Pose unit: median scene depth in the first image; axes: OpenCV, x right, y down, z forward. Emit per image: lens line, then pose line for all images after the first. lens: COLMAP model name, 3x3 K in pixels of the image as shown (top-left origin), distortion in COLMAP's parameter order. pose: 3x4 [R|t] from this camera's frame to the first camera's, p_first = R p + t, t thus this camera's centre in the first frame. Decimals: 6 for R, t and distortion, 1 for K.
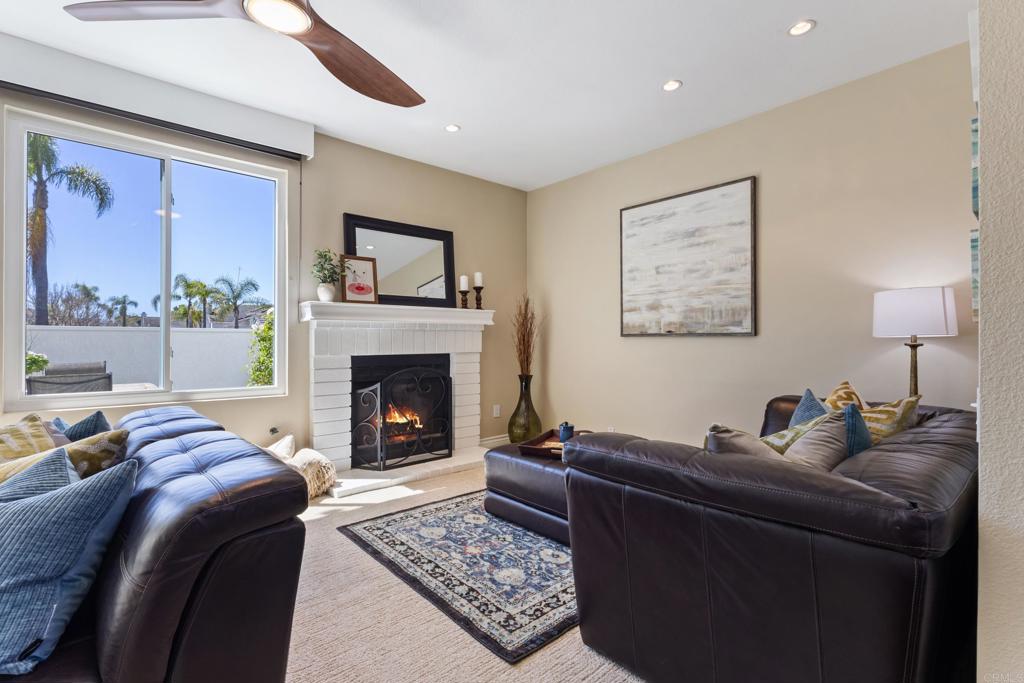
lens RADIAL K [[473.3, 0, 509.5], [0, 473.3, 340.2], [0, 0, 1]] dist [0.010413, -0.002582]
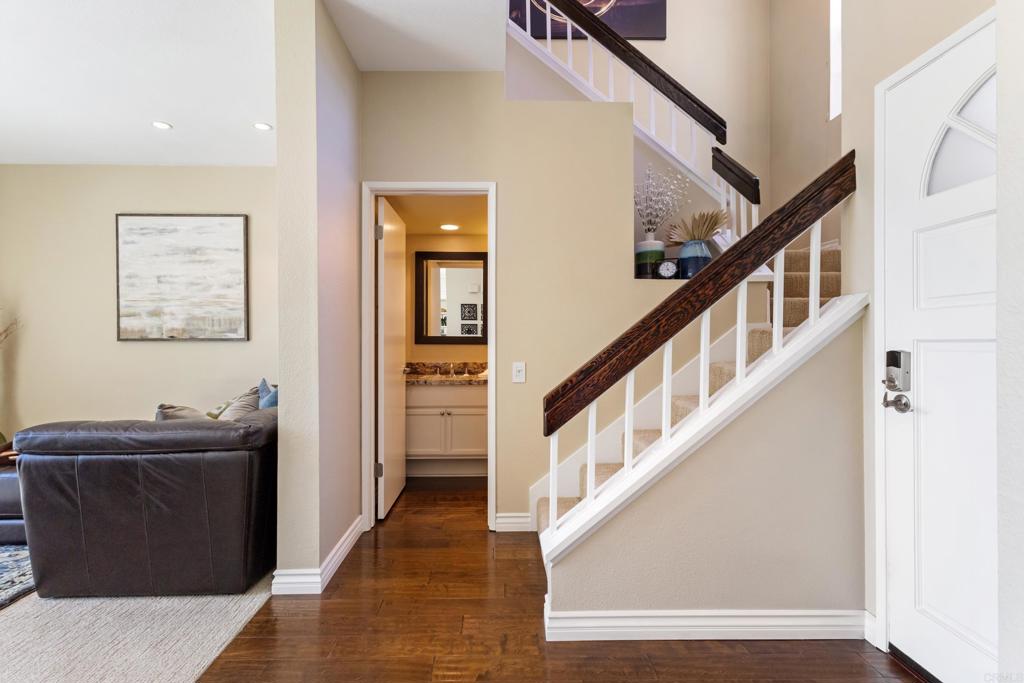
lens RADIAL K [[473.3, 0, 512.5], [0, 473.3, 341.7], [0, 0, 1]] dist [0.010413, -0.002582]
pose [[0.641612, -0.004013, 0.767019, -0.000958], [0.003722, 0.999991, 0.002118, -0.006573], [-0.767021, 0.001496, 0.641621, -0.330388]]
